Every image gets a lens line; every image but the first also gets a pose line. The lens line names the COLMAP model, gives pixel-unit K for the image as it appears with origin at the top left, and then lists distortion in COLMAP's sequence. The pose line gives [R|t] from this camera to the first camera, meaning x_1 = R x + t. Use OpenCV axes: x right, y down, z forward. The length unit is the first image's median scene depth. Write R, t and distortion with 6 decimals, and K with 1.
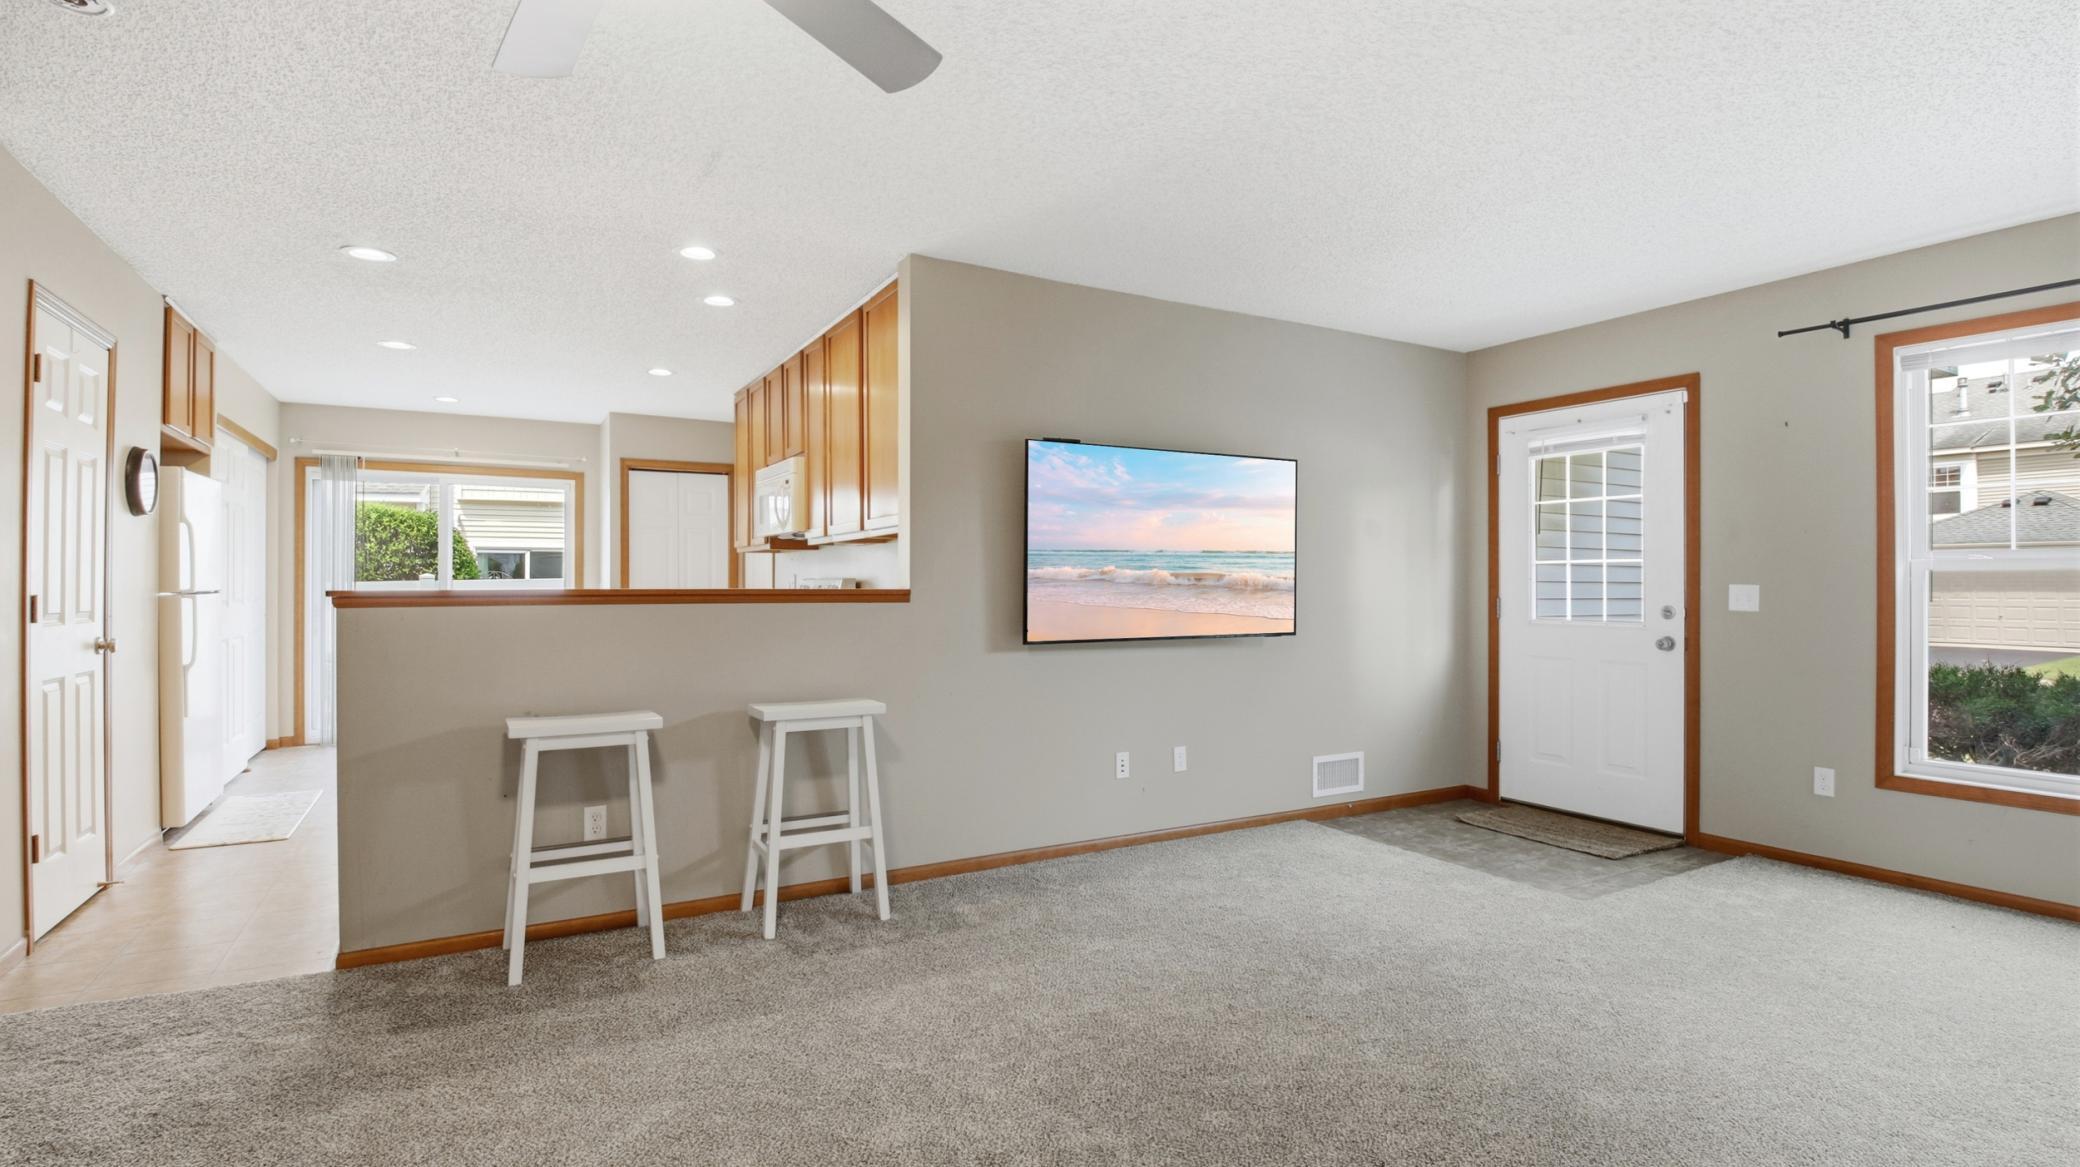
lens RADIAL K [[996.7, 0, 1032.0], [0, 996.7, 575.9], [0, 0, 1]] dist [0.001588, -0.014923]
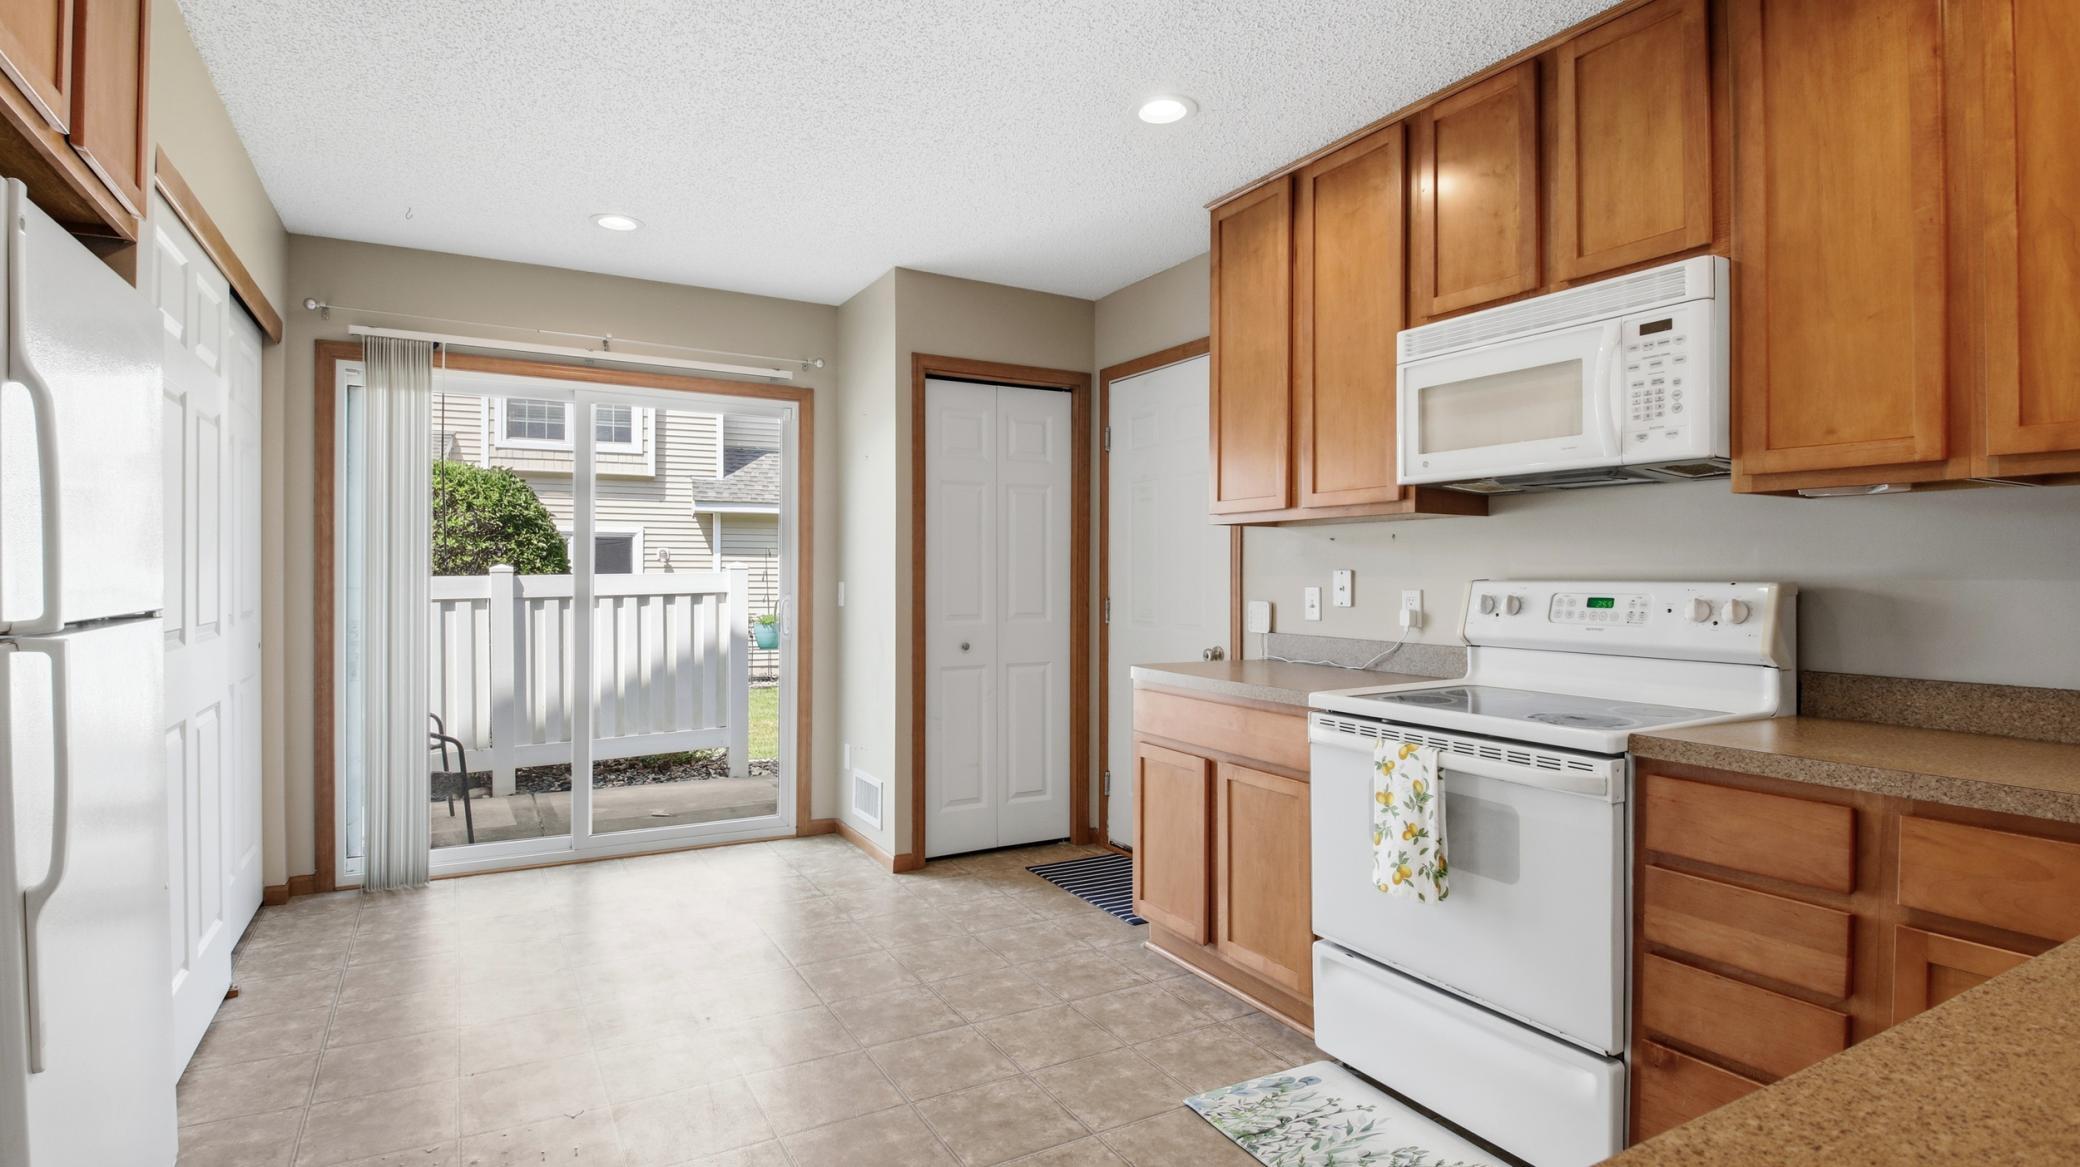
lens RADIAL K [[1020.5, 0, 1004.9], [0, 1020.5, 583.3], [0, 0, 1]] dist [-0.001106, -0.000070]
pose [[0.999970, 0.005057, -0.005928, -0.611802], [-0.004978, 0.999900, 0.013231, -0.000949], [0.005994, -0.013201, 0.999895, 0.755405]]
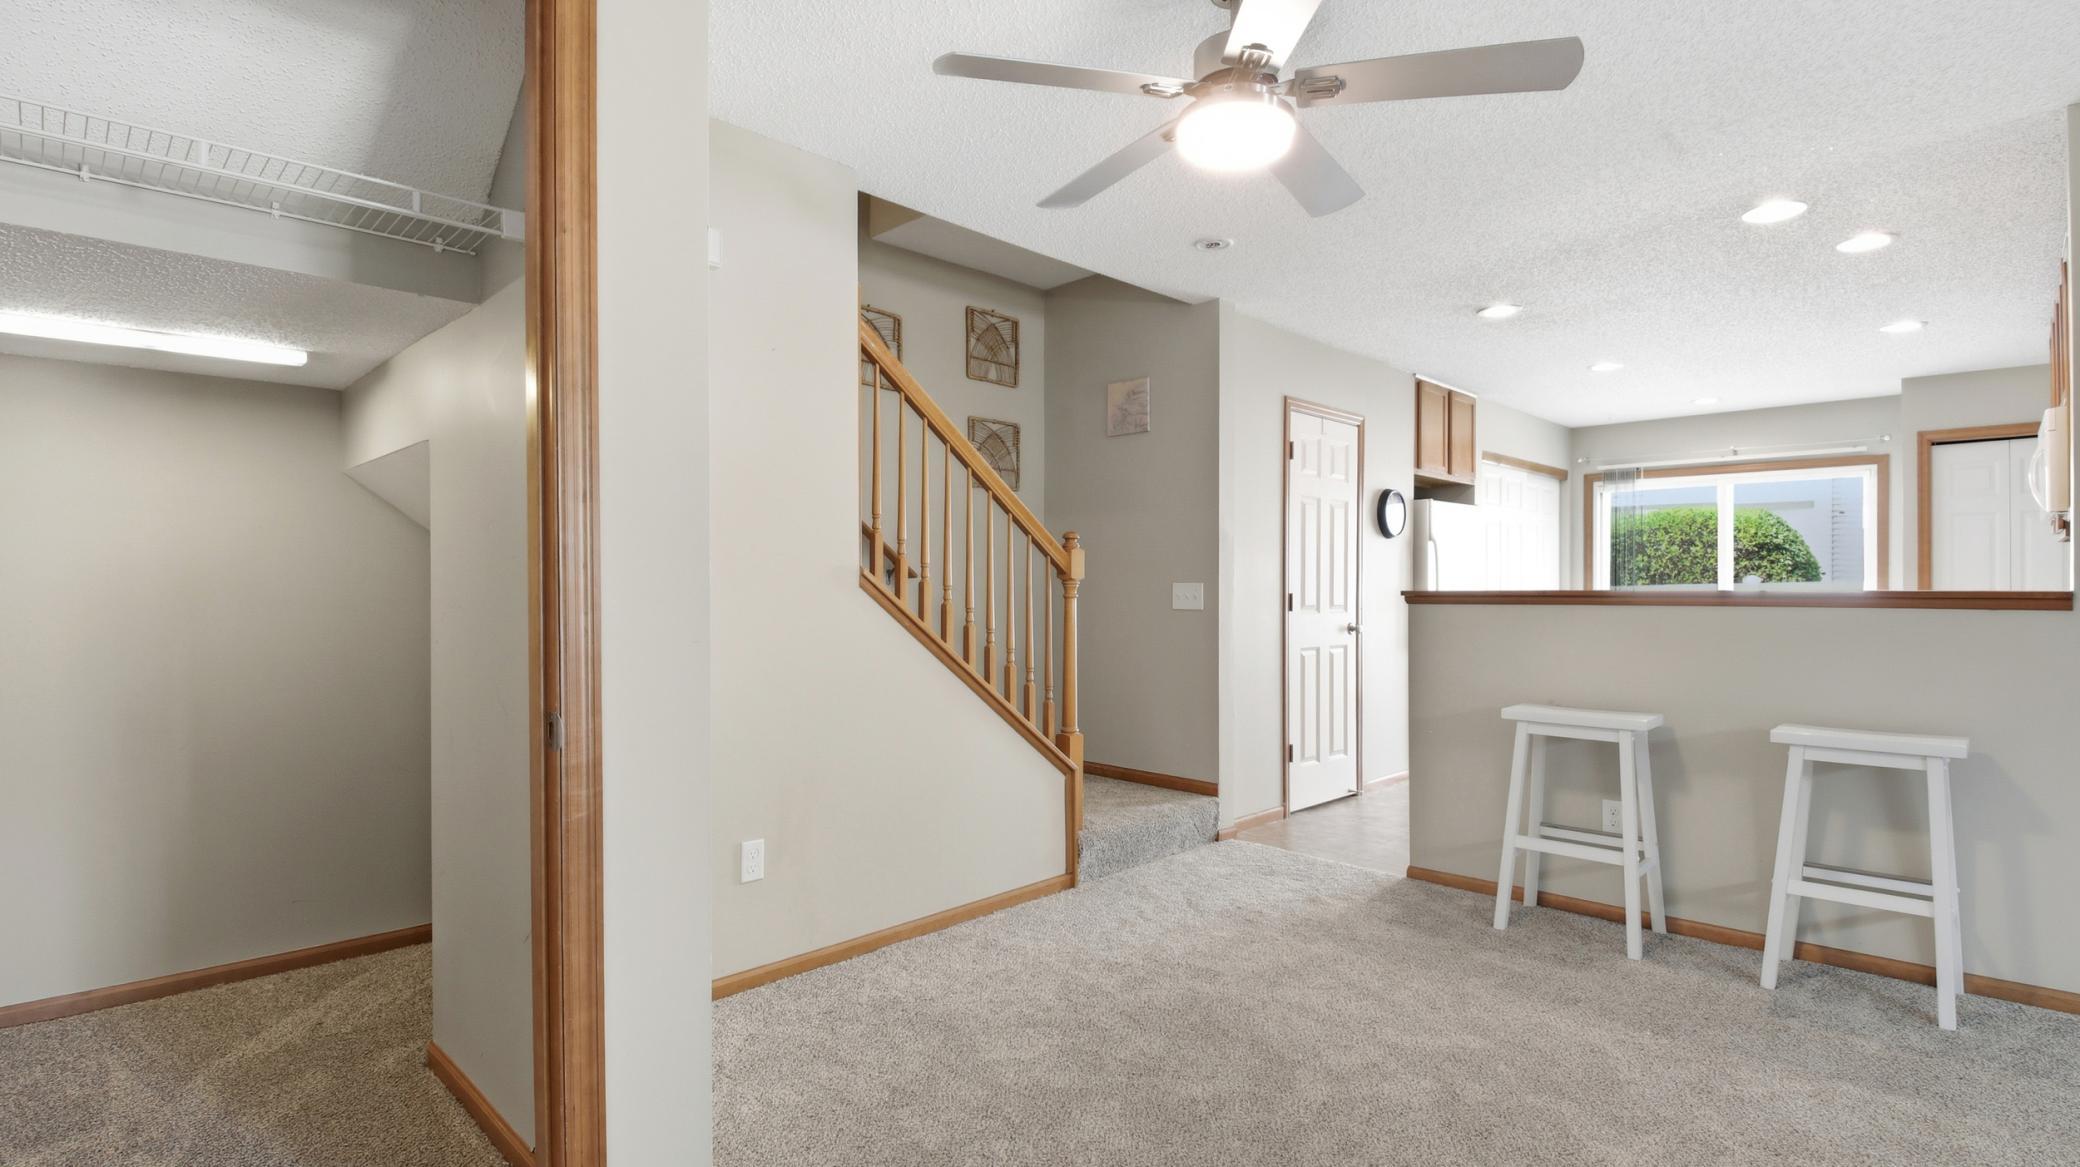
lens RADIAL K [[1020.5, 0, 1004.9], [0, 1020.5, 583.3], [0, 0, 1]] dist [-0.001106, -0.000070]
pose [[0.257478, -0.004983, -0.966271, 0.346086], [0.008538, 0.999959, -0.002882, 0.002944], [0.966247, -0.007508, 0.257510, 0.095879]]
